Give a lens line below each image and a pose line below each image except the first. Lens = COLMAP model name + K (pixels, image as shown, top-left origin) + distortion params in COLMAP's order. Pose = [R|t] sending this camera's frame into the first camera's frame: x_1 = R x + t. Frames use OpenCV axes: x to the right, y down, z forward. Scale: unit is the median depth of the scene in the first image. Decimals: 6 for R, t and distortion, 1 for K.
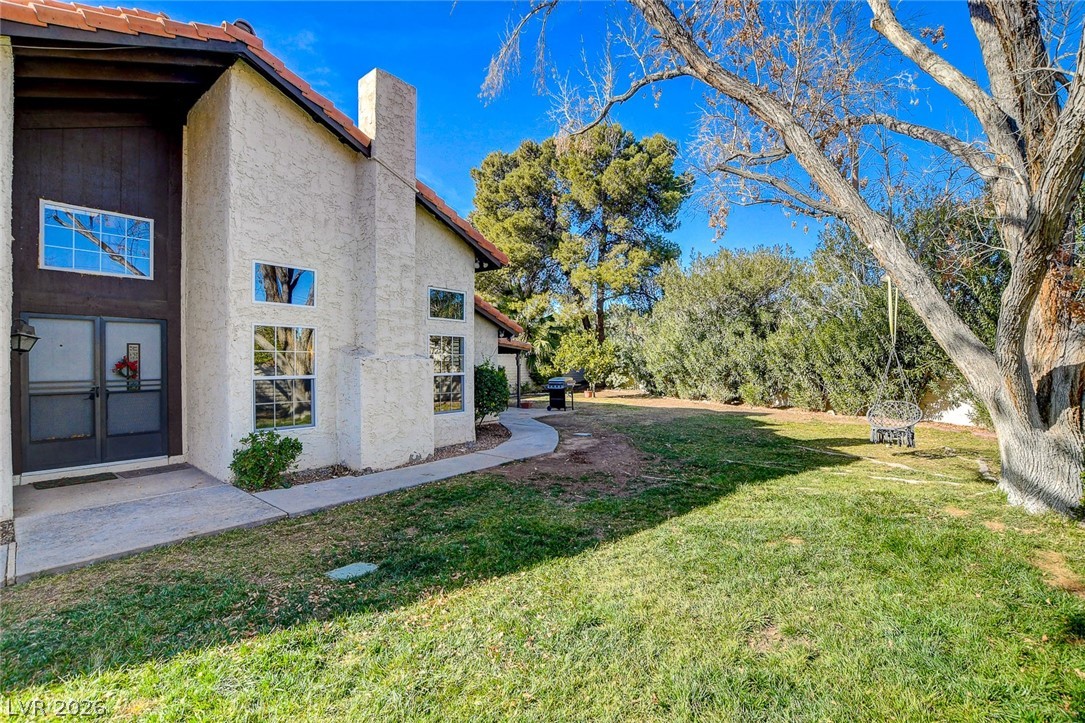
lens RADIAL K [[510.1, 0, 542.5], [0, 510.1, 361.5], [0, 0, 1]] dist [-0.032296, 0.000984]
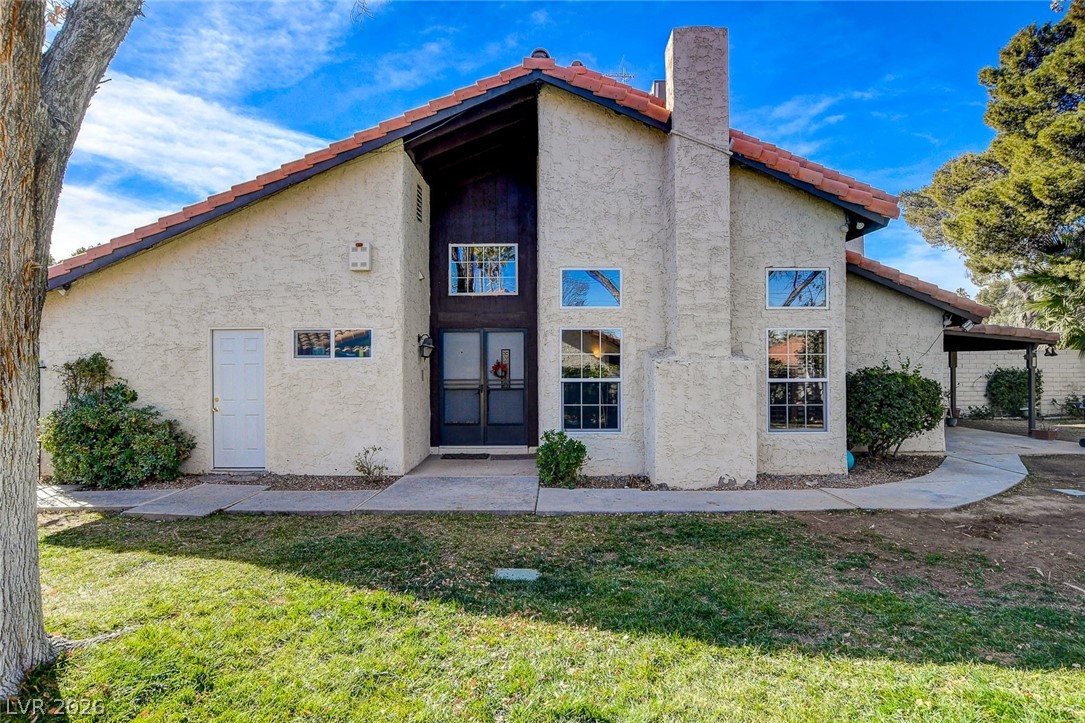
lens RADIAL K [[599.3, 0, 542.5], [0, 599.3, 361.5], [0, 0, 1]] dist [-0.050729, 0.027276]
pose [[0.574636, -0.004295, -0.818398, 0.410145], [0.004510, 0.999988, -0.002082, -0.003353], [0.818397, -0.002495, 0.574648, 0.238465]]
